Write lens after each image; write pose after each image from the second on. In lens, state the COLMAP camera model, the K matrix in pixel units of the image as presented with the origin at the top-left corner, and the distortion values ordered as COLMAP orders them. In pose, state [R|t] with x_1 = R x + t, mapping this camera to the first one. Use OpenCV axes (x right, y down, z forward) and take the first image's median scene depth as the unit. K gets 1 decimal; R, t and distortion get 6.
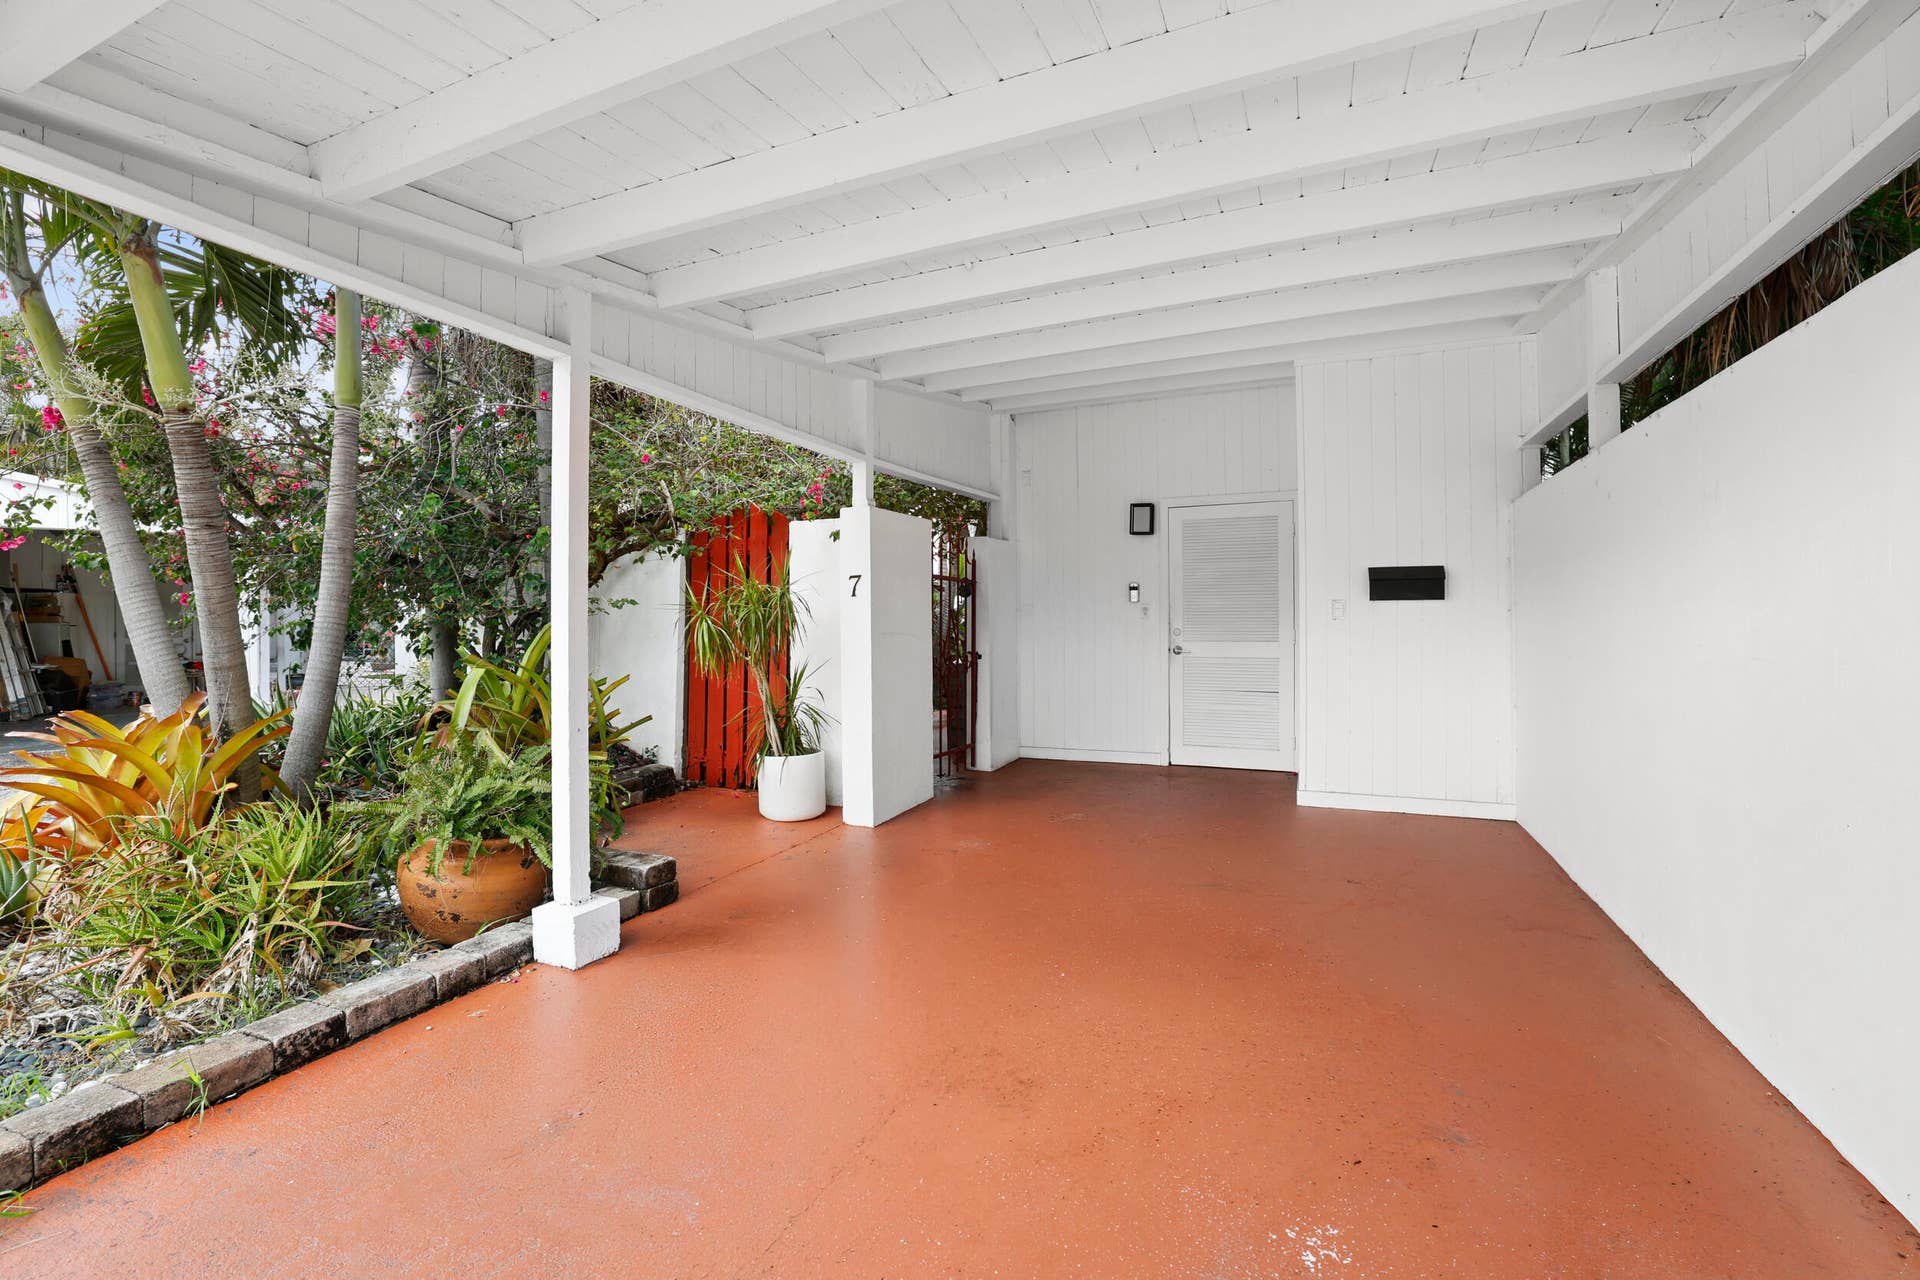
lens RADIAL K [[830.4, 0, 941.7], [0, 830.4, 615.7], [0, 0, 1]] dist [-0.043306, 0.014092]
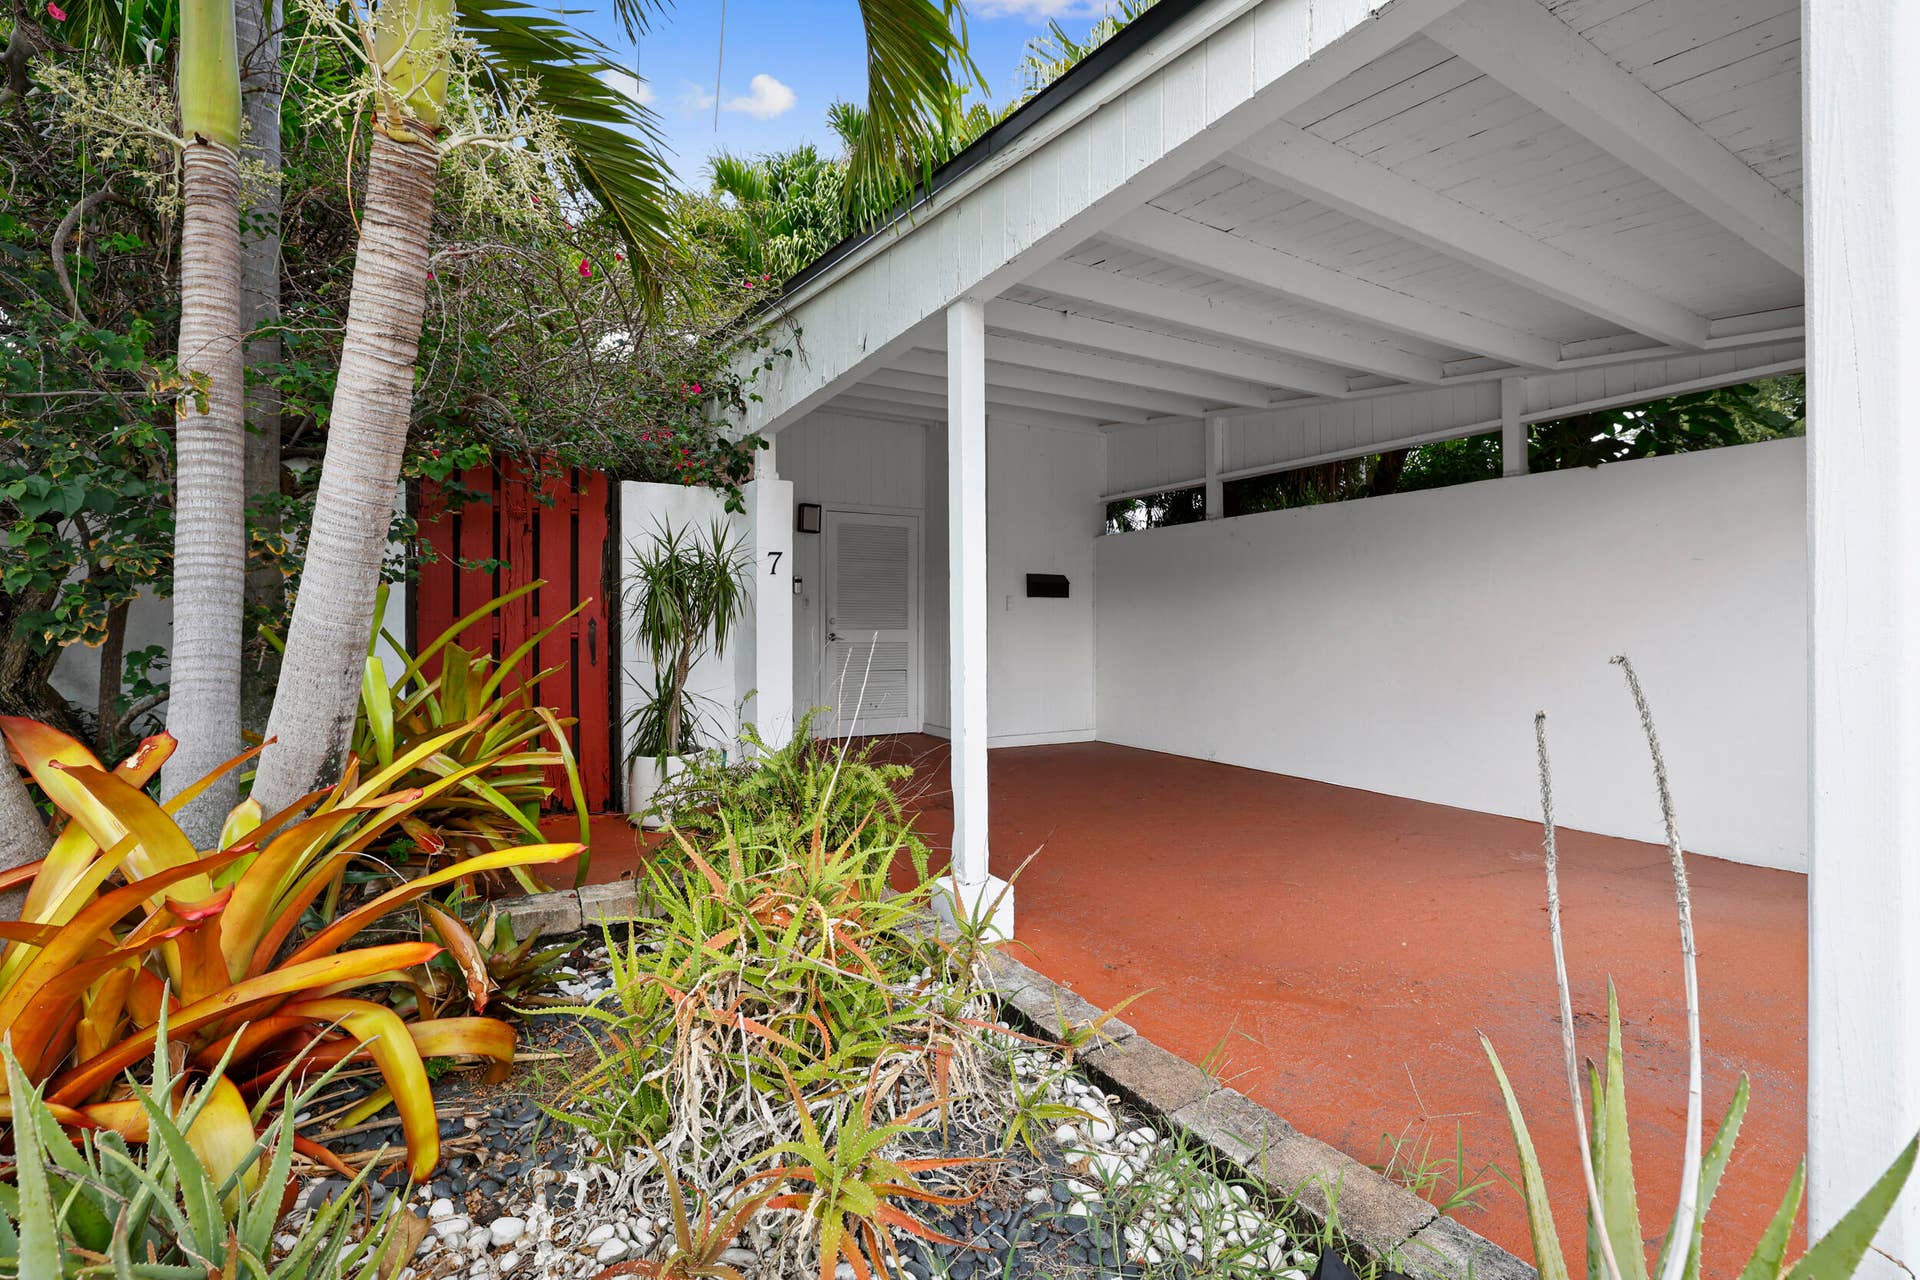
lens RADIAL K [[830.4, 0, 941.7], [0, 830.4, 615.7], [0, 0, 1]] dist [-0.043306, 0.014092]
pose [[0.565637, 0.008748, 0.824608, -0.743981], [-0.007470, 0.999957, -0.005484, 0.022250], [-0.824620, -0.003058, 0.565678, 0.318120]]
